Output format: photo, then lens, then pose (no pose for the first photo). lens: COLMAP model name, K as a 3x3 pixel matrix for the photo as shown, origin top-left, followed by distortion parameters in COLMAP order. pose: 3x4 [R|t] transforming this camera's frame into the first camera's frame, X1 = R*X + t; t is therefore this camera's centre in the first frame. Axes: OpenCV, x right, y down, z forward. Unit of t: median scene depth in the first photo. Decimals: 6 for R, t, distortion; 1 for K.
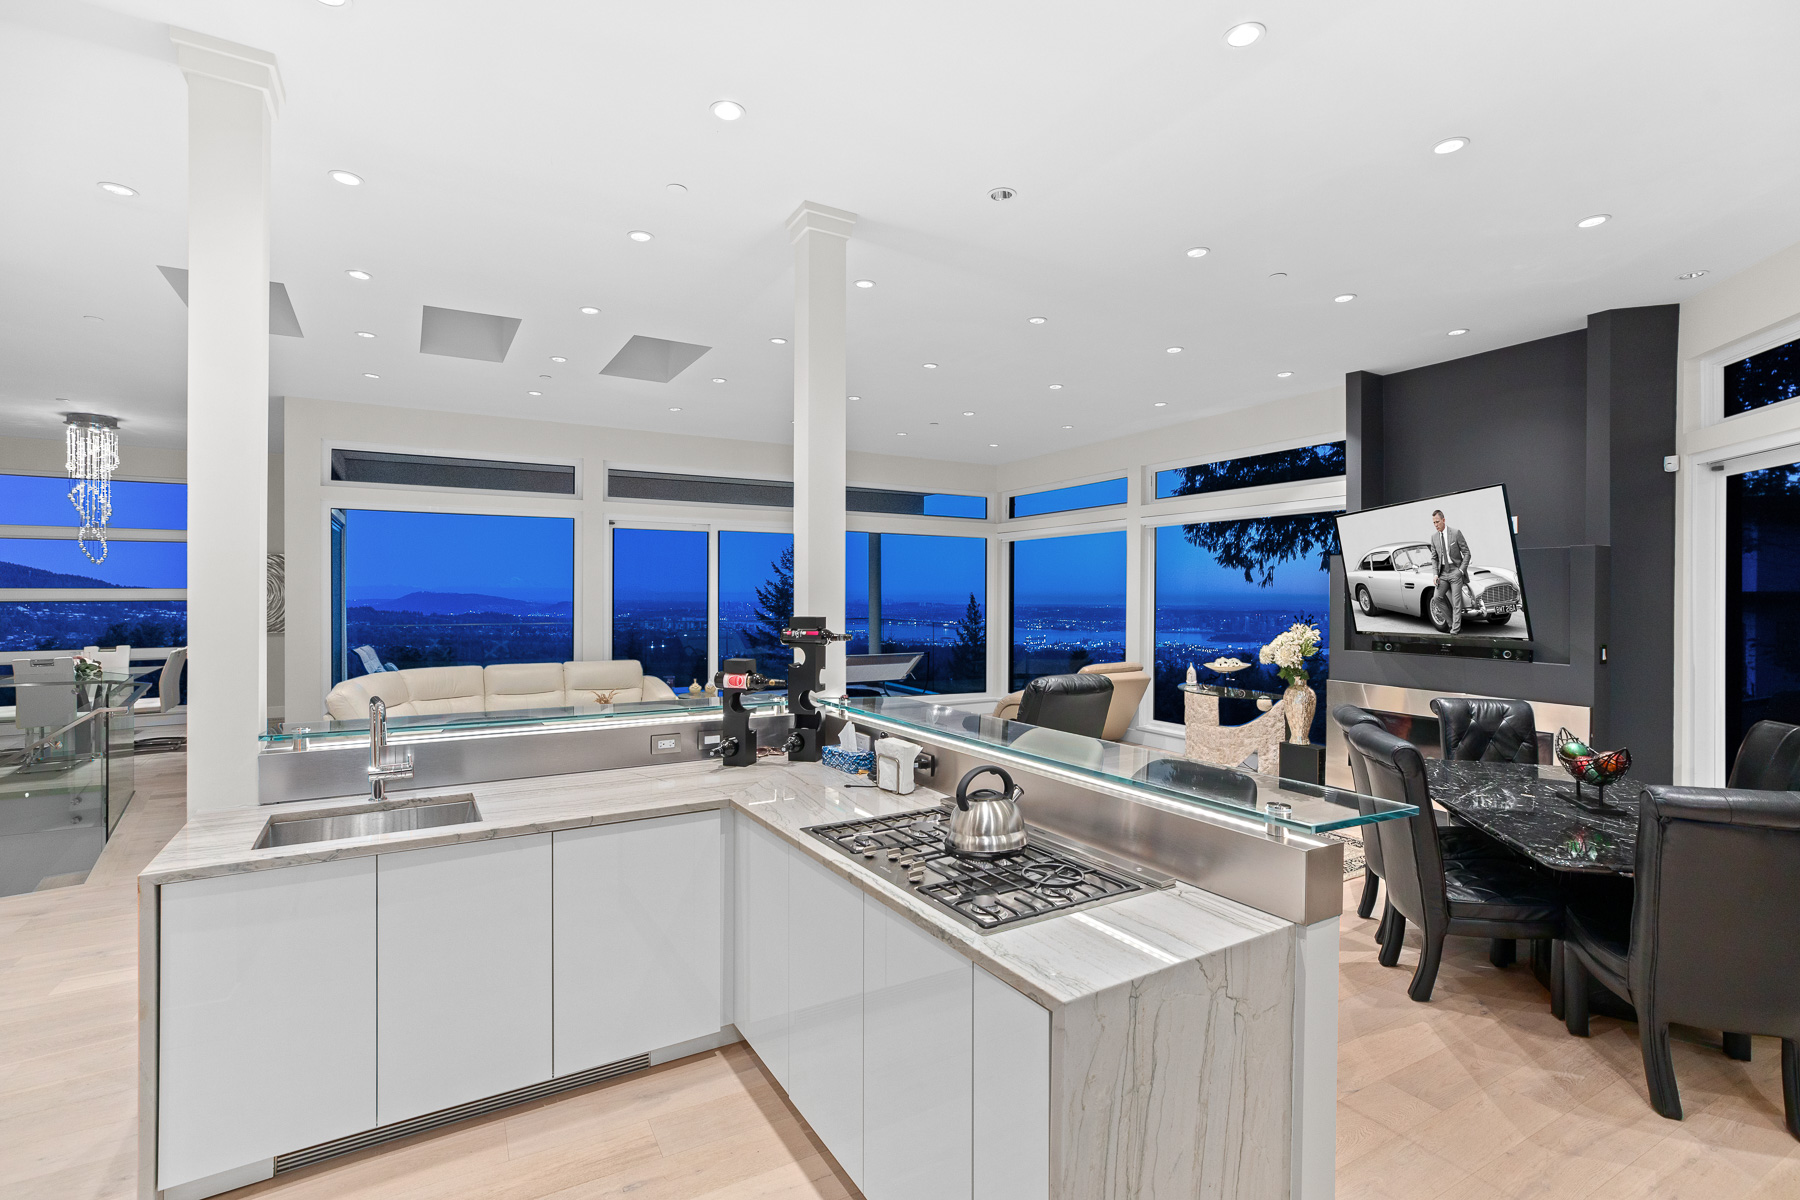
lens RADIAL K [[822.3, 0, 912.3], [0, 822.3, 597.4], [0, 0, 1]] dist [-0.052493, -0.000342]
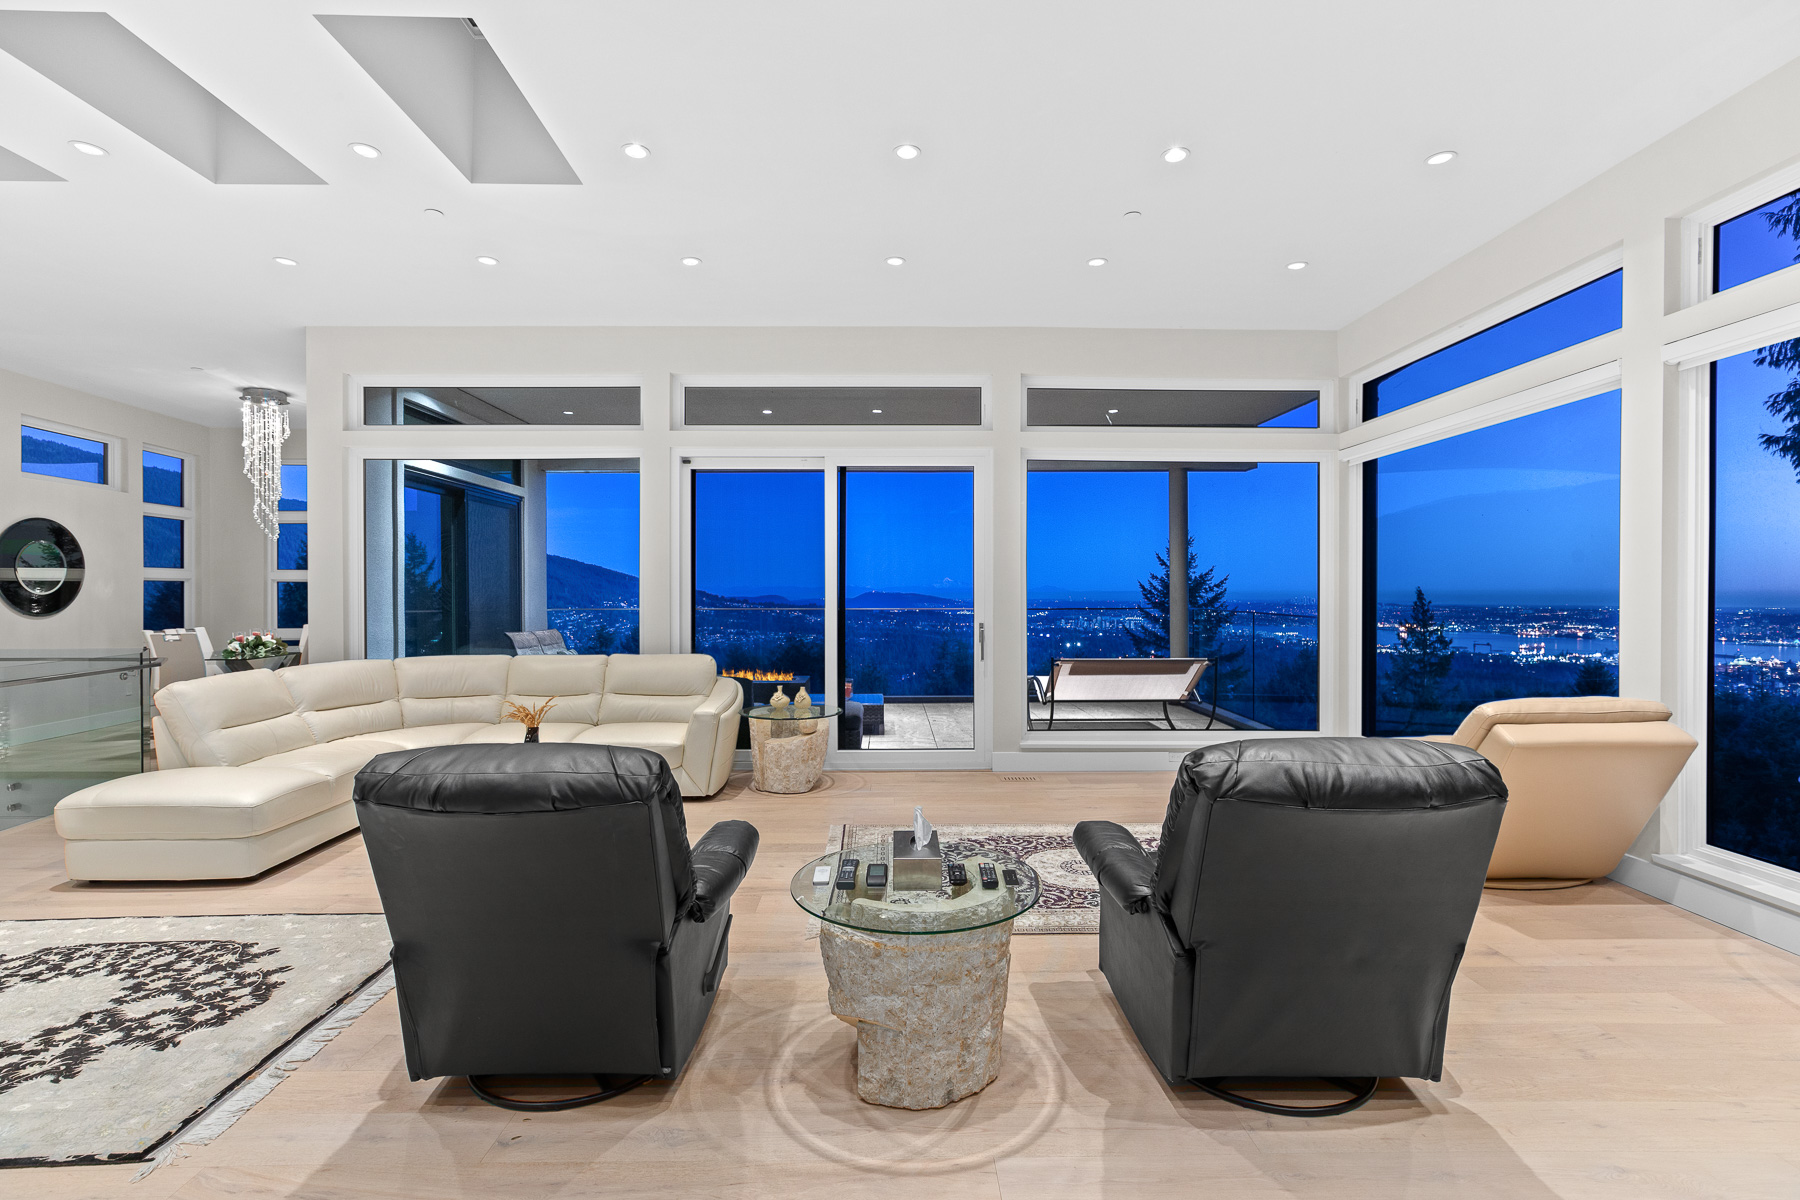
lens RADIAL K [[831.7, 0, 893.0], [0, 831.7, 593.7], [0, 0, 1]] dist [-0.024193, 0.016328]
pose [[0.866667, -0.002159, -0.498882, 0.150566], [0.000417, 0.999993, -0.003604, 0.027209], [0.498887, 0.002916, 0.866662, 0.450813]]
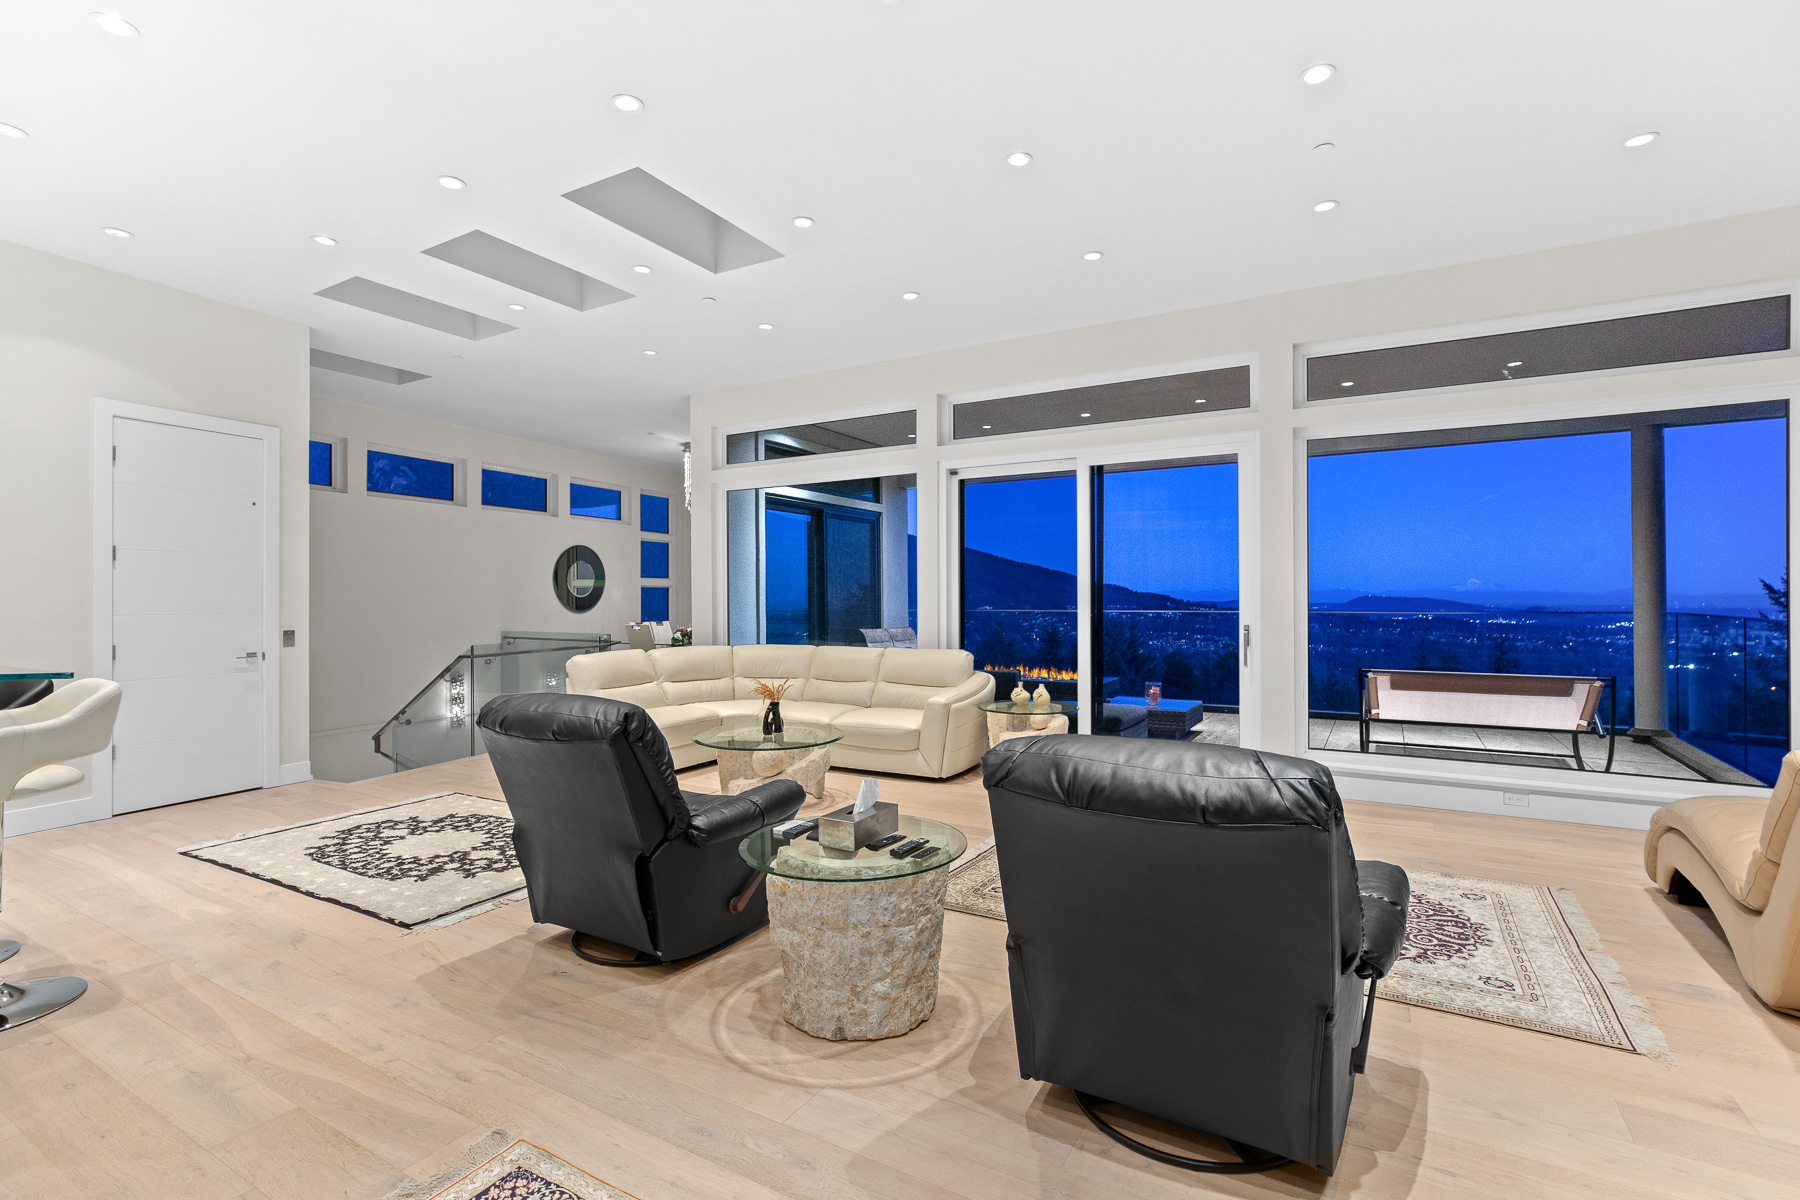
lens RADIAL K [[831.7, 0, 893.0], [0, 831.7, 593.7], [0, 0, 1]] dist [-0.024193, 0.016328]
pose [[0.480978, -0.008275, -0.876694, 0.296778], [-0.000003, 0.999955, -0.009440, 0.031765], [0.876733, 0.004543, 0.480956, 0.556381]]
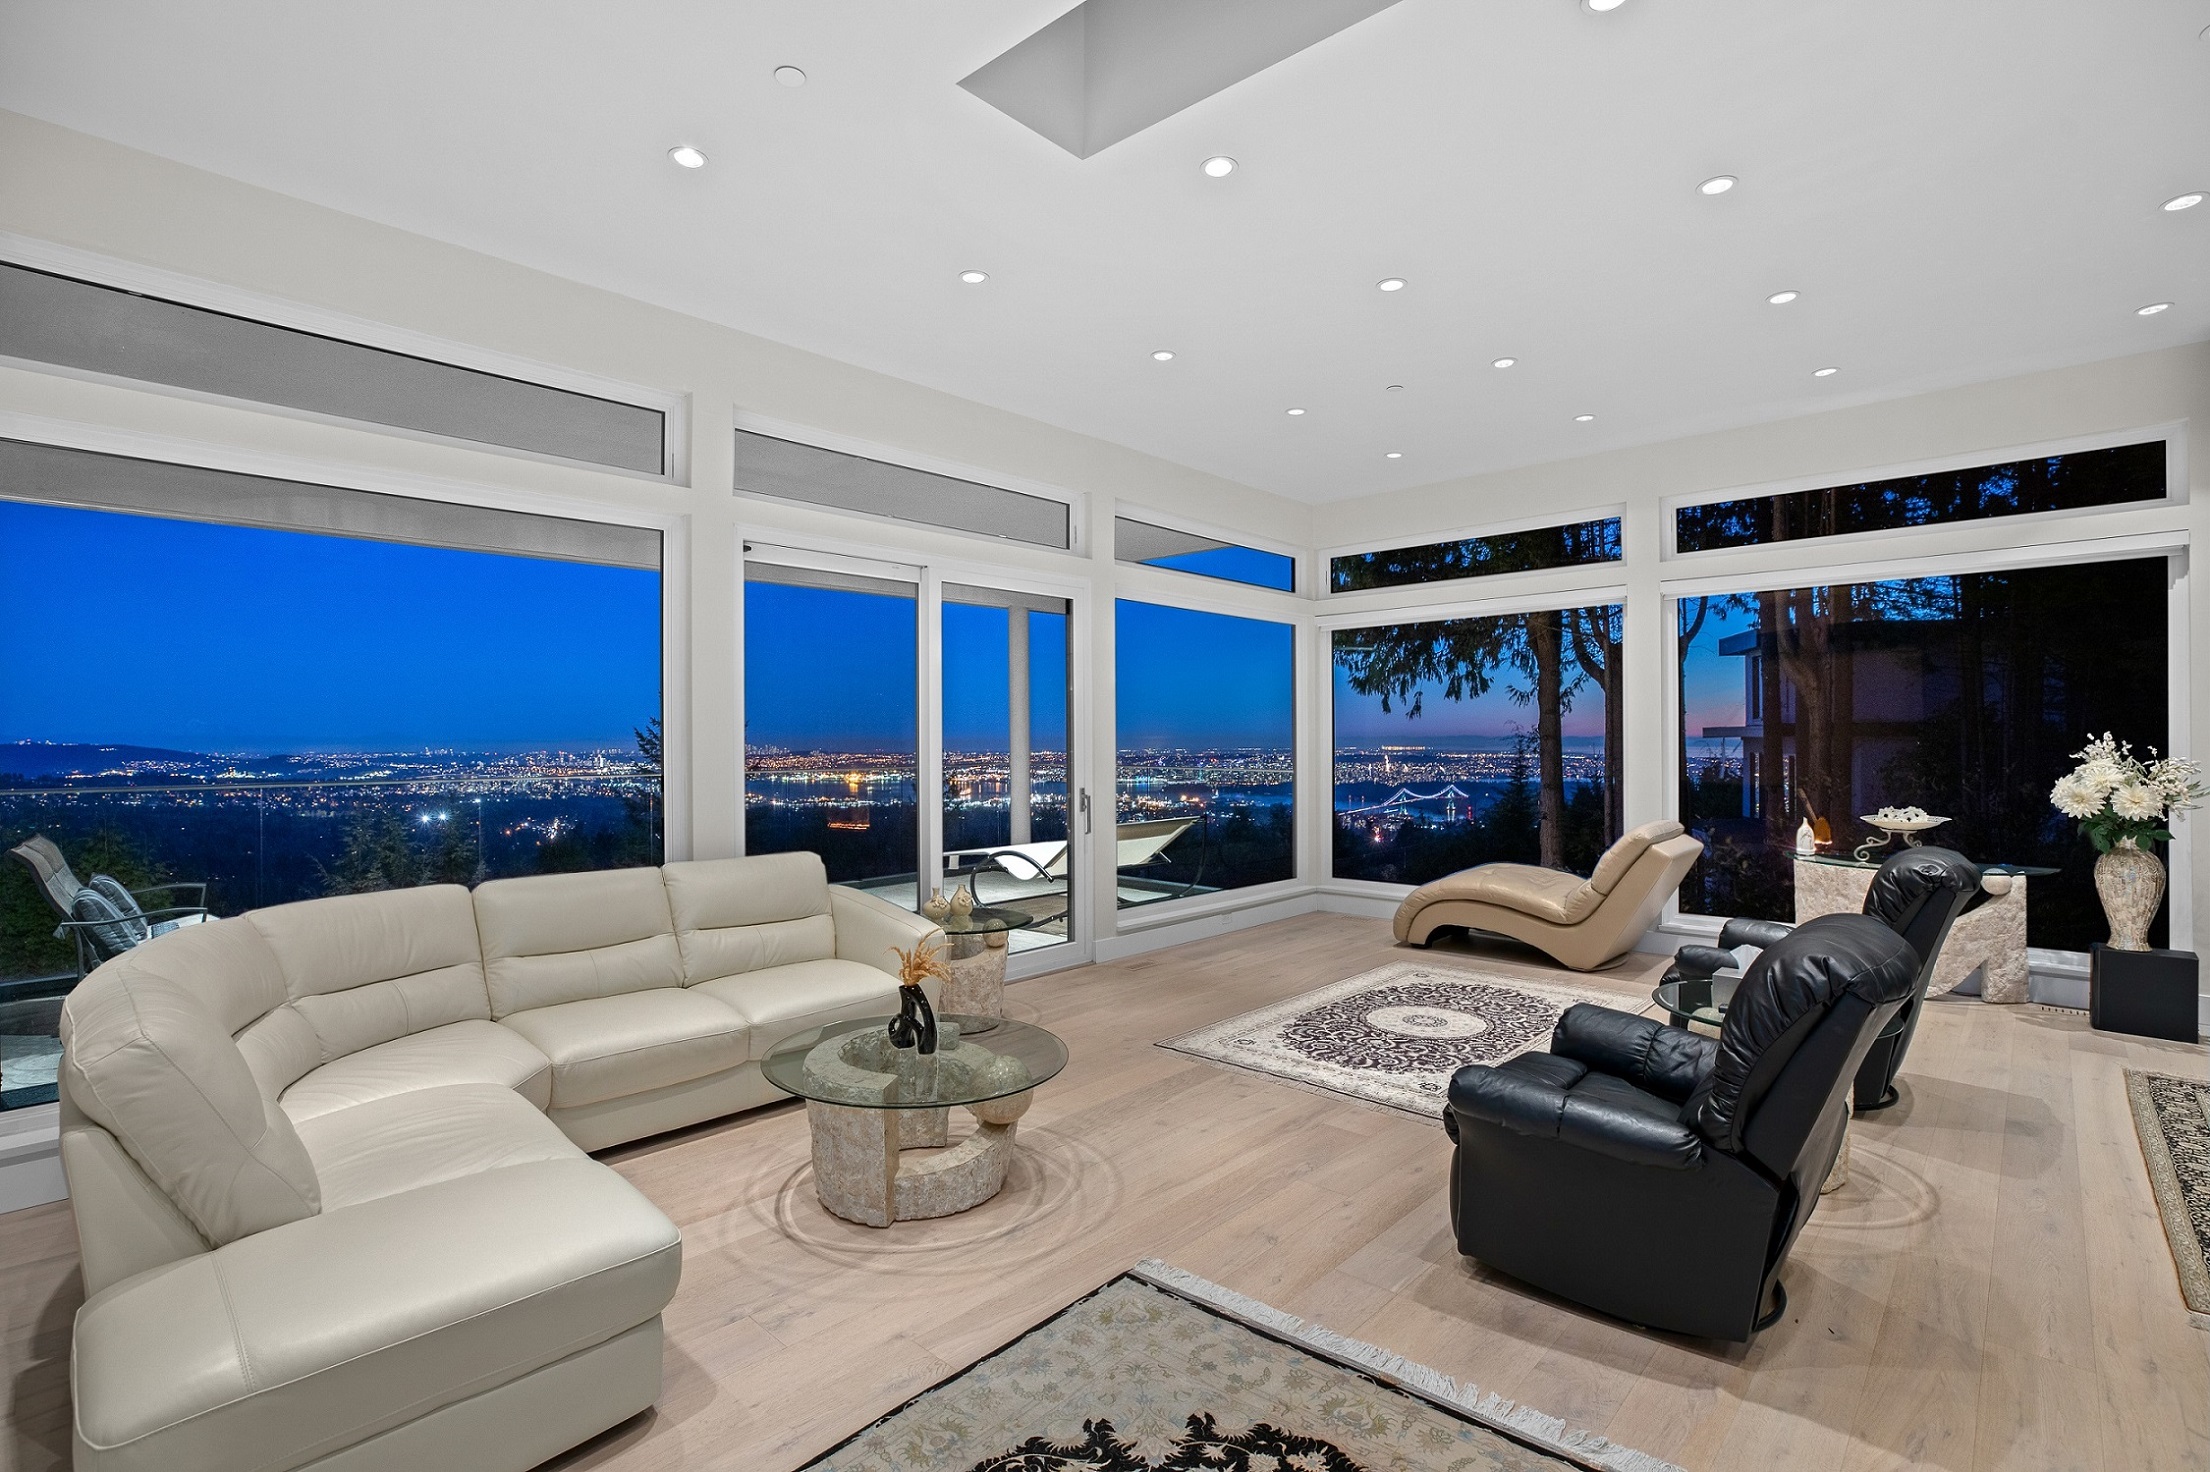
lens RADIAL K [[1037.5, 0, 1120.9], [0, 1037.5, 740.8], [0, 0, 1]] dist [-0.053814, 0.018377]
pose [[0.958155, -0.009080, 0.286106, -0.325799], [0.009603, 0.999954, -0.000425, 0.017254], [-0.286089, 0.003154, 0.958198, 0.391661]]
